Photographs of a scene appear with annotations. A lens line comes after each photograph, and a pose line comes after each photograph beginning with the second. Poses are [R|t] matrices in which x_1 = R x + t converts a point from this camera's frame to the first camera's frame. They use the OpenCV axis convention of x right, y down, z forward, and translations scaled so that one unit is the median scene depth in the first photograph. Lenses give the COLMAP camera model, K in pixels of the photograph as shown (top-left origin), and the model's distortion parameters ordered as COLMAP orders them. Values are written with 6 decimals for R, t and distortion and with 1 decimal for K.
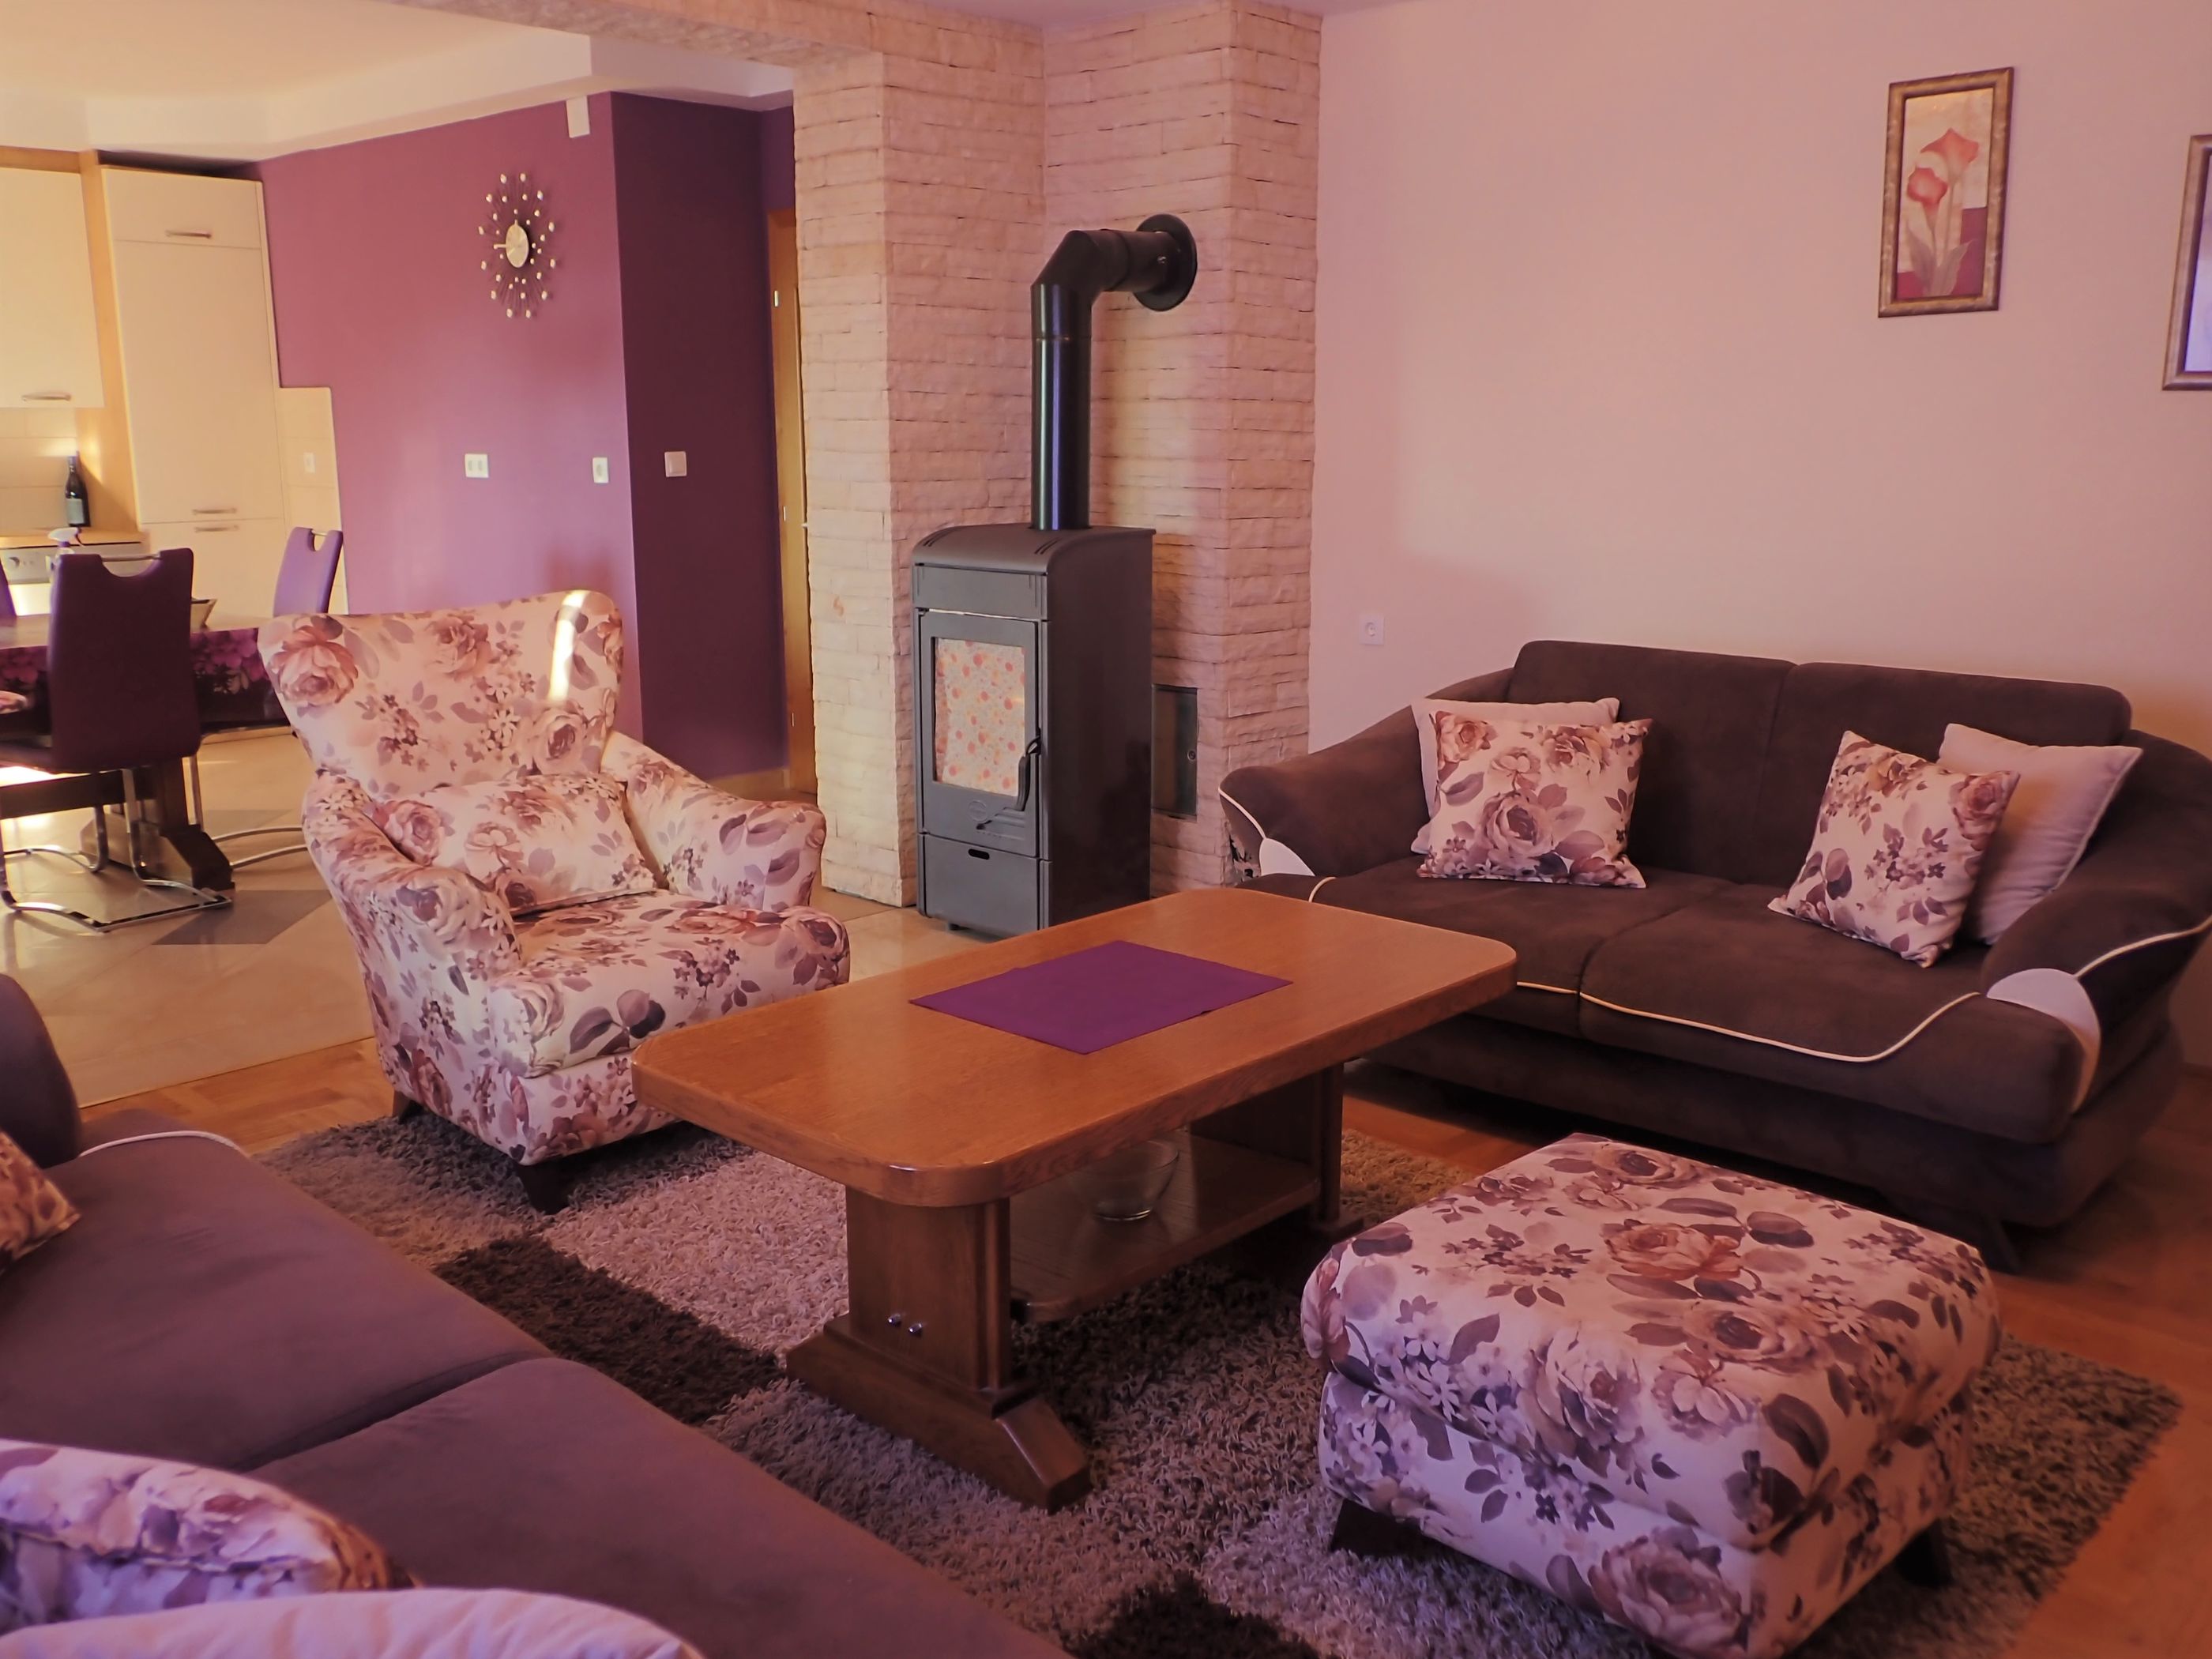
lens RADIAL K [[1961.6, 0, 1103.8], [0, 1961.6, 826.6], [0, 0, 1]] dist [-0.001494, -0.005200]
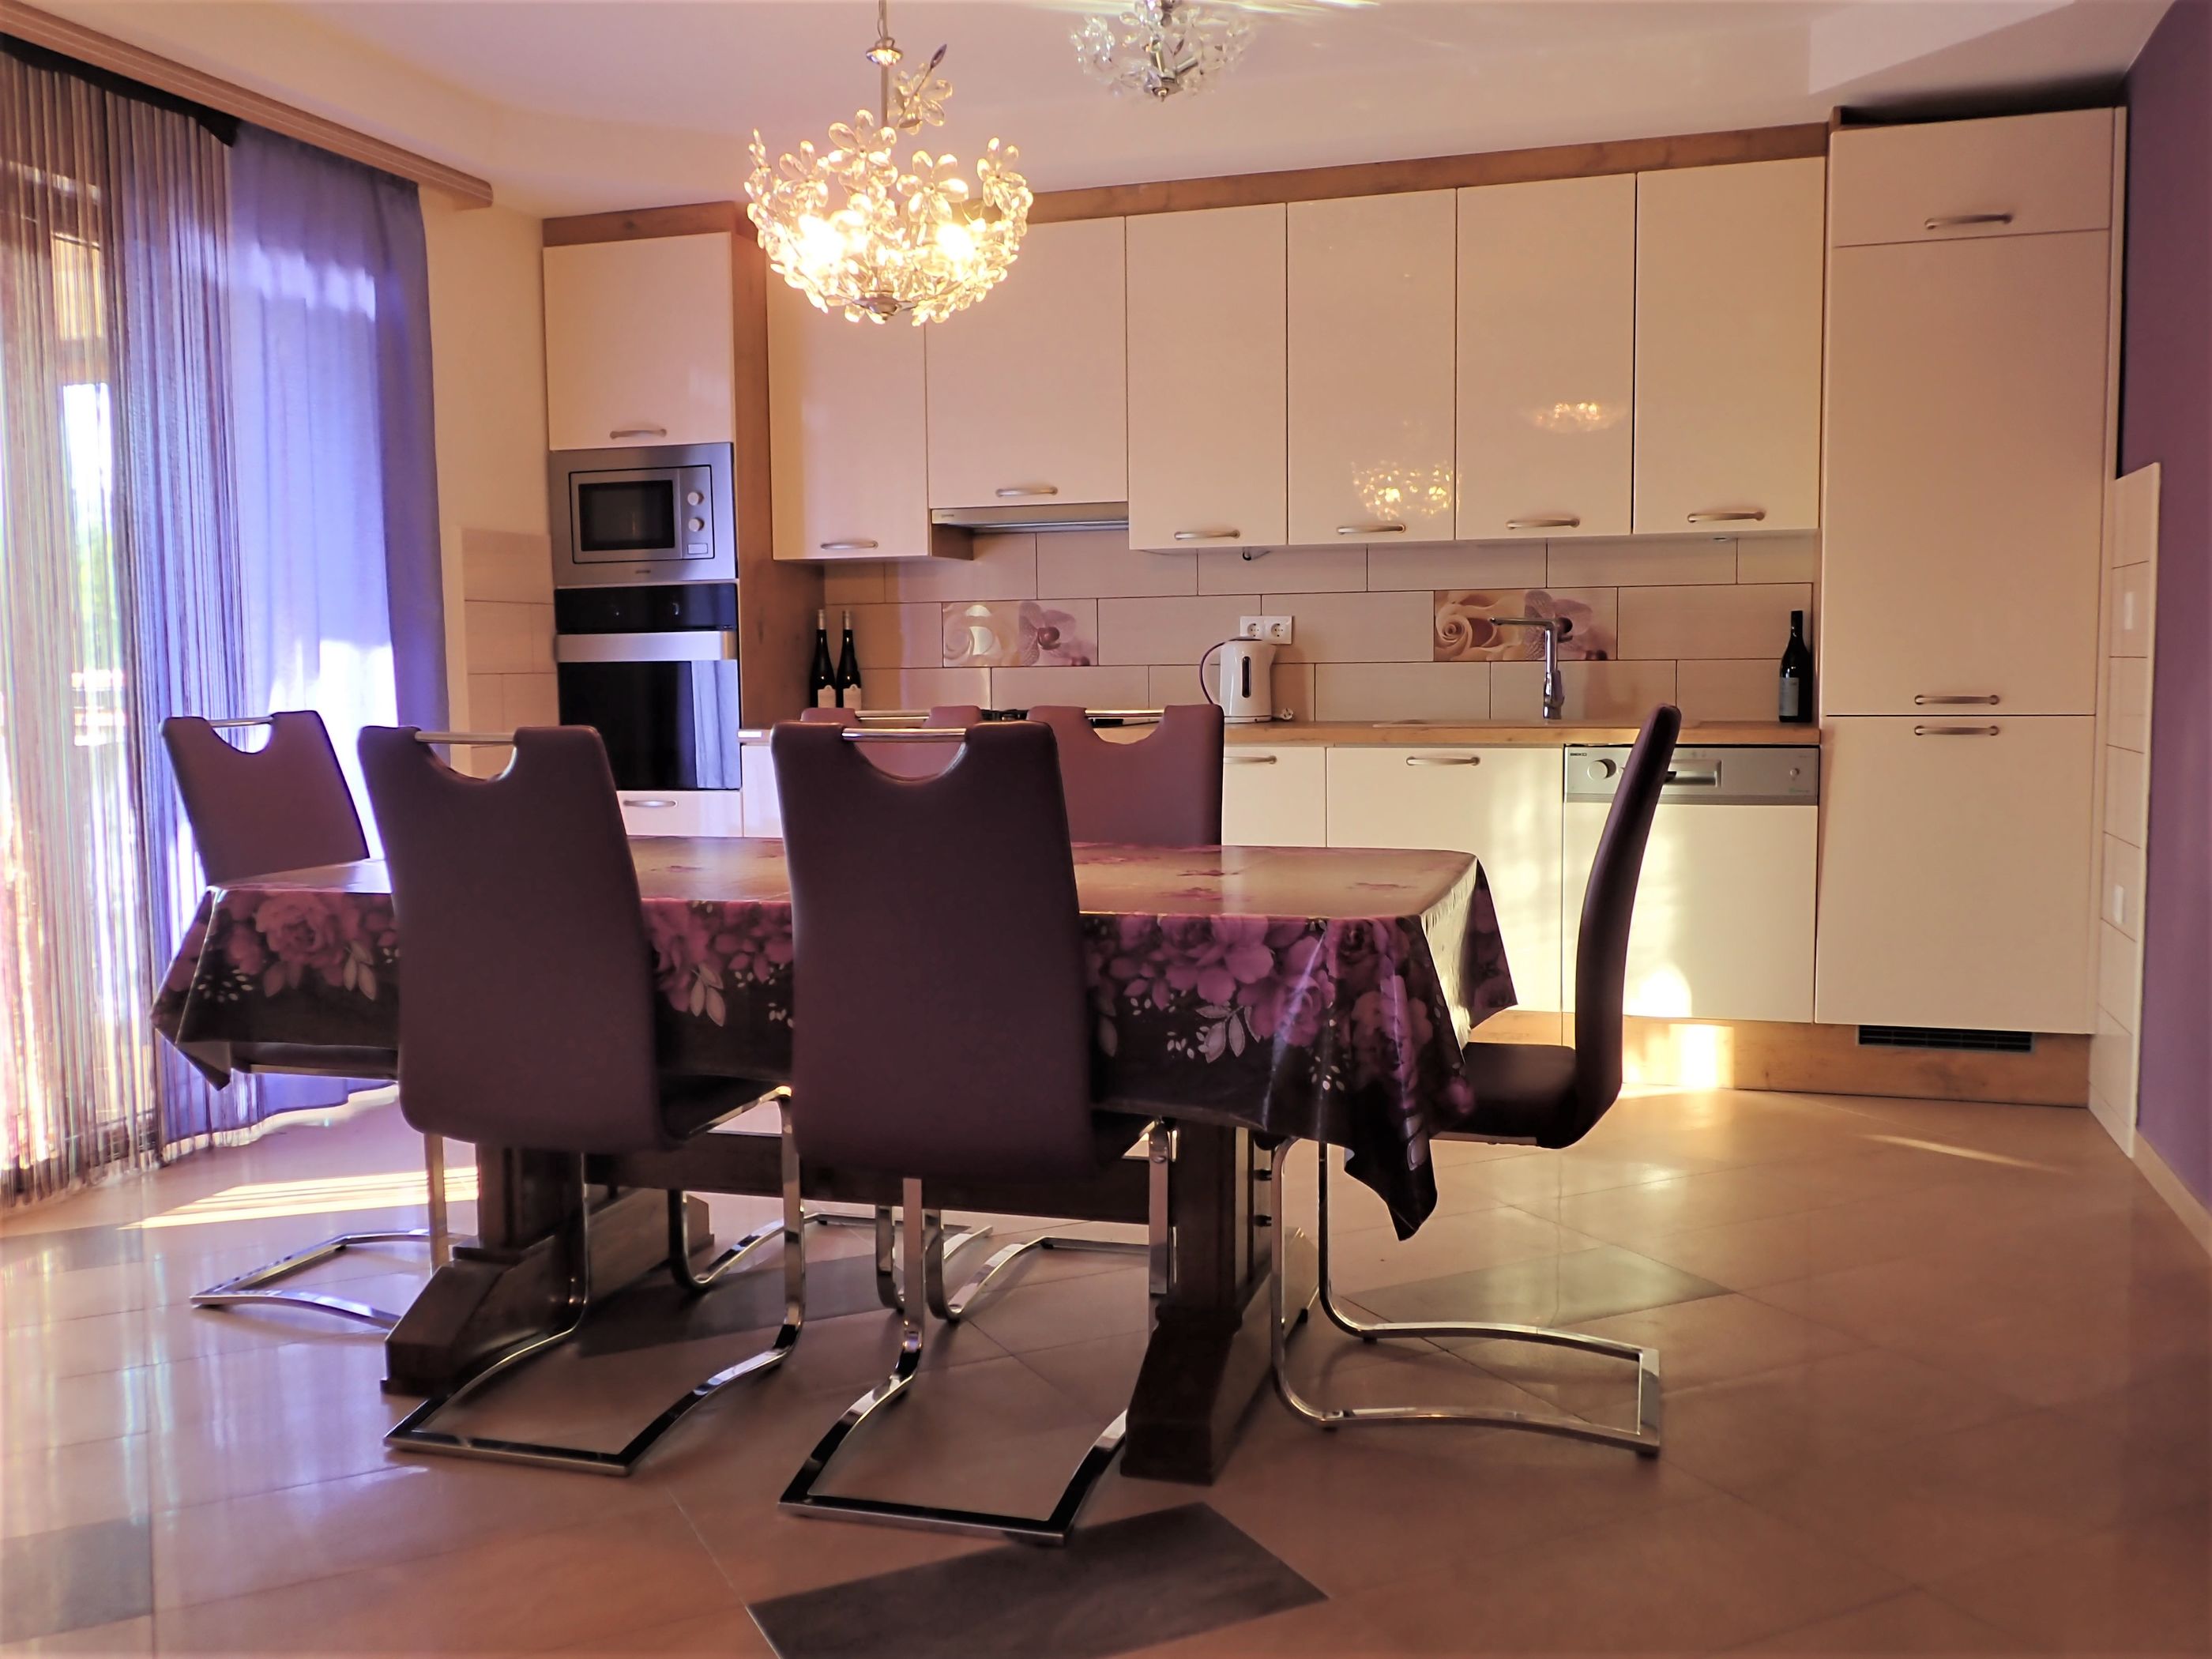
lens RADIAL K [[1961.6, 0, 1103.4], [0, 1961.6, 830.2], [0, 0, 1]] dist [-0.001494, -0.005200]
pose [[0.431202, 0.071949, -0.899382, -0.049626], [-0.176651, 0.984256, -0.005956, -0.081408], [0.884793, 0.161445, 0.437123, 0.572077]]
